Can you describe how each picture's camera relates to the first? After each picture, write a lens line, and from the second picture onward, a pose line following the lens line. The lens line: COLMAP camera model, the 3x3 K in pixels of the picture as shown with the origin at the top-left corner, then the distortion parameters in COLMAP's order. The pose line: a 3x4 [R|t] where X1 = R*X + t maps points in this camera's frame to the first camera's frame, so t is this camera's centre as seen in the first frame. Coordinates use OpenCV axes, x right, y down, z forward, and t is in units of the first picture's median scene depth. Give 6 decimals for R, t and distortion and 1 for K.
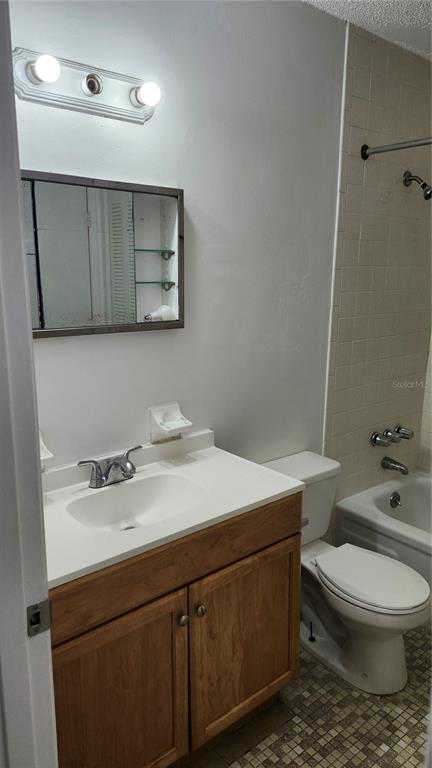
lens RADIAL K [[528.3, 0, 217.2], [0, 528.3, 373.5], [0, 0, 1]] dist [0.027792, -0.004875]
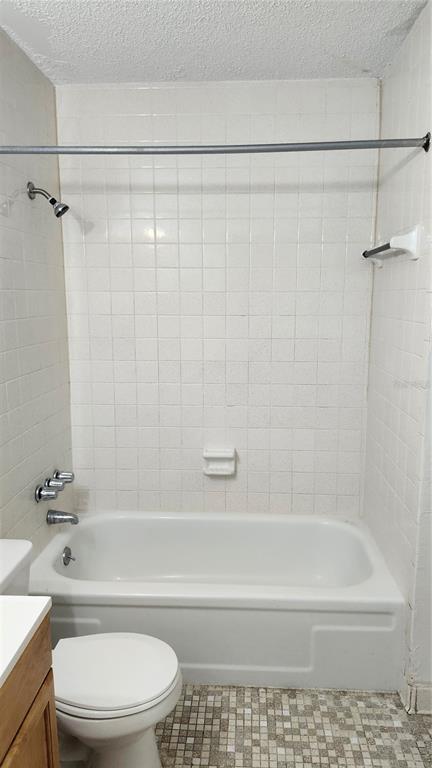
lens RADIAL K [[528.3, 0, 217.2], [0, 528.3, 373.5], [0, 0, 1]] dist [0.027792, -0.004875]
pose [[0.670564, -0.110953, 0.733508, -0.110262], [0.137367, 0.990224, 0.024206, -0.047652], [-0.729023, 0.084528, 0.679250, 0.207760]]
